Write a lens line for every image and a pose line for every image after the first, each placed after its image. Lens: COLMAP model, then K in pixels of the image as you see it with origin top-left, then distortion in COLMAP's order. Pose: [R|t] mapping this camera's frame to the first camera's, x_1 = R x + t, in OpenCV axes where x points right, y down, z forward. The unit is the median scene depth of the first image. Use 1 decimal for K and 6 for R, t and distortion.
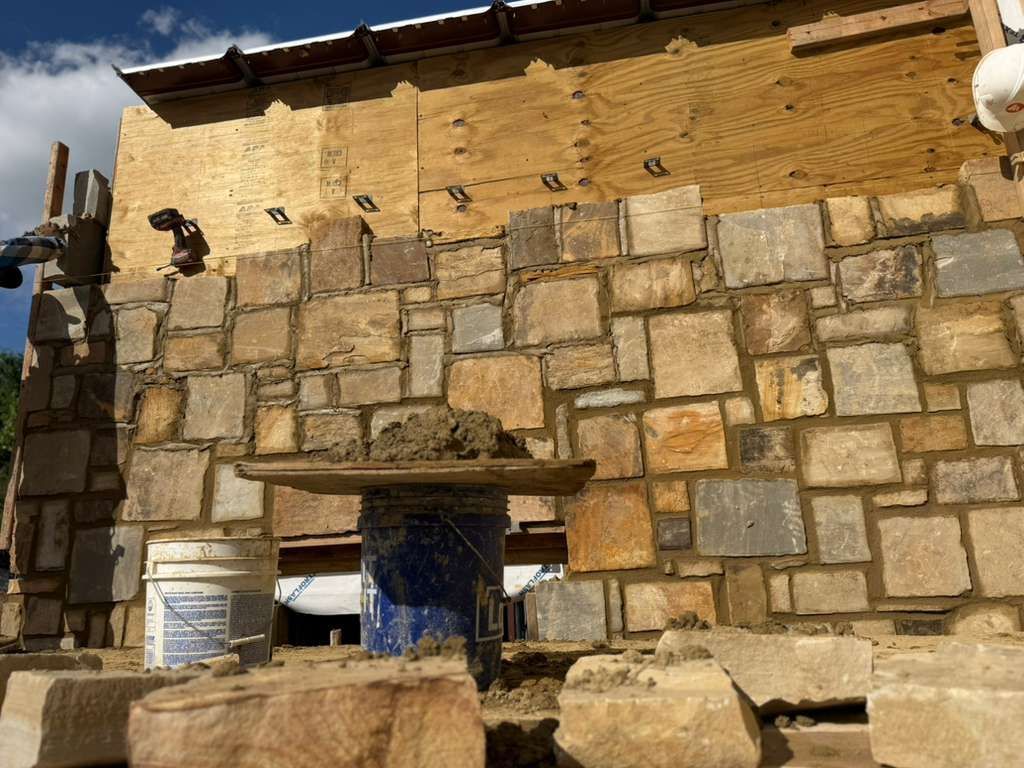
lens RADIAL K [[715.6, 0, 512.0], [0, 715.6, 384.0], [0, 0, 1]] dist [0.086540, -0.130094]
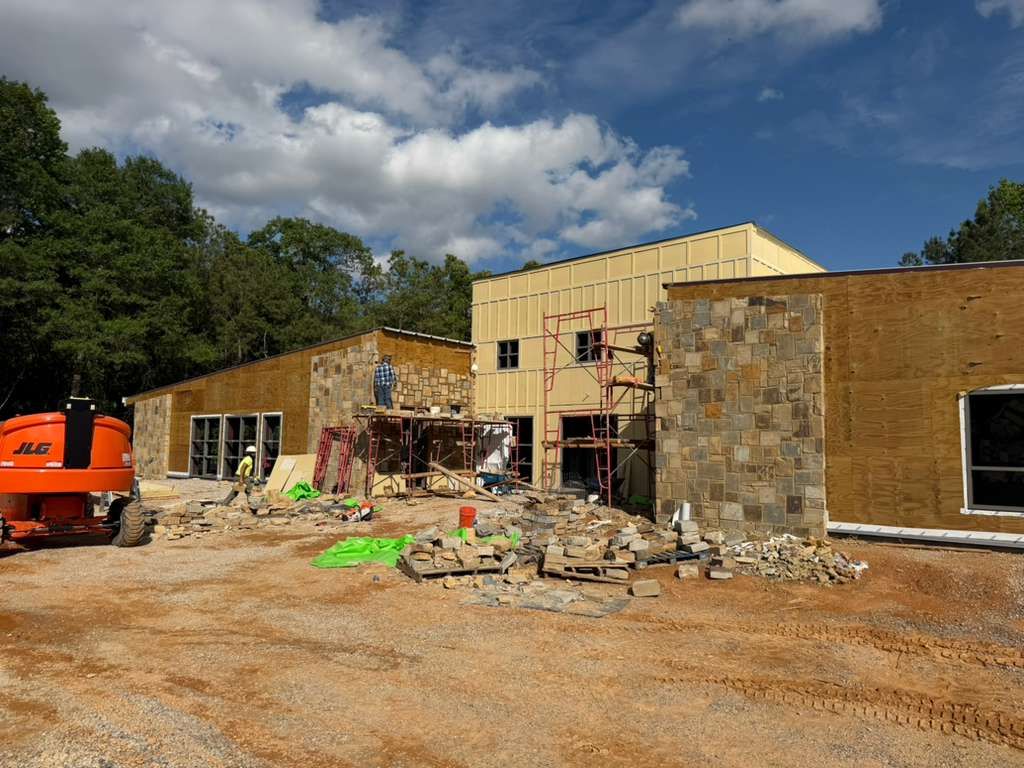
lens RADIAL K [[715.6, 0, 512.0], [0, 715.6, 384.0], [0, 0, 1]] dist [0.086540, -0.130094]
pose [[0.484140, 0.123601, 0.866217, -6.419787], [-0.251462, 0.967864, 0.002440, -0.316023], [-0.838078, -0.219001, 0.499663, -3.725276]]
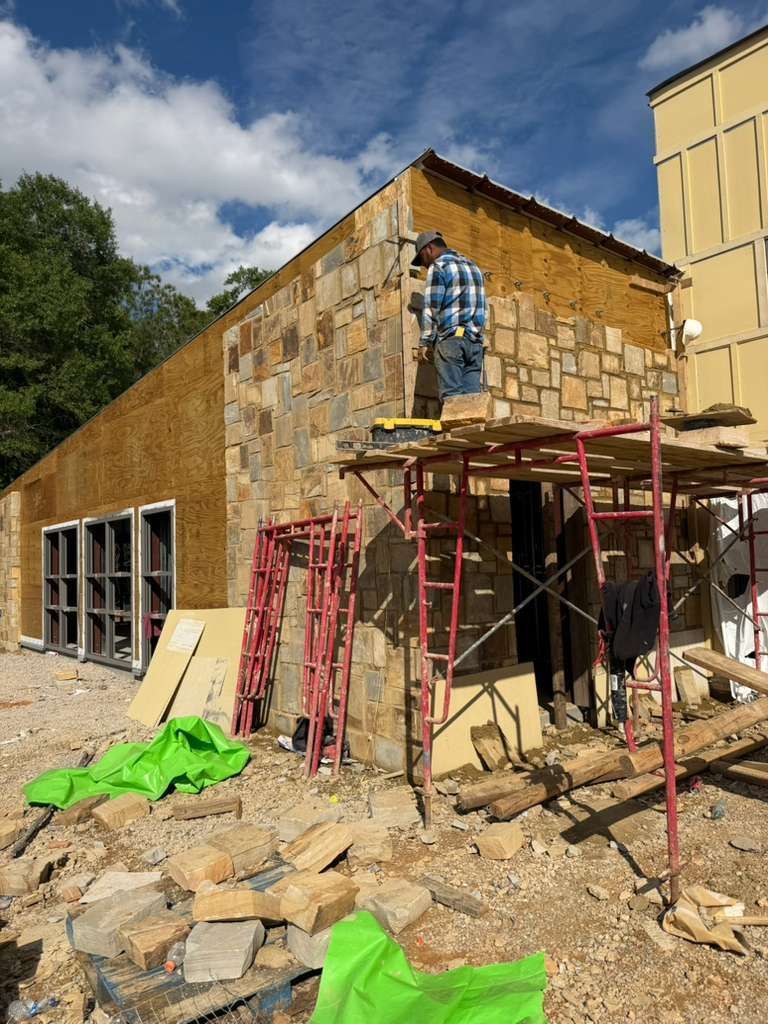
lens RADIAL K [[715.6, 0, 377.4], [0, 715.6, 507.9], [0, 0, 1]] dist [0.086540, -0.130094]
pose [[0.639955, 0.077589, 0.764485, -2.288014], [-0.184923, 0.981201, 0.055216, 0.384343], [-0.745829, -0.176706, 0.642272, -0.155527]]
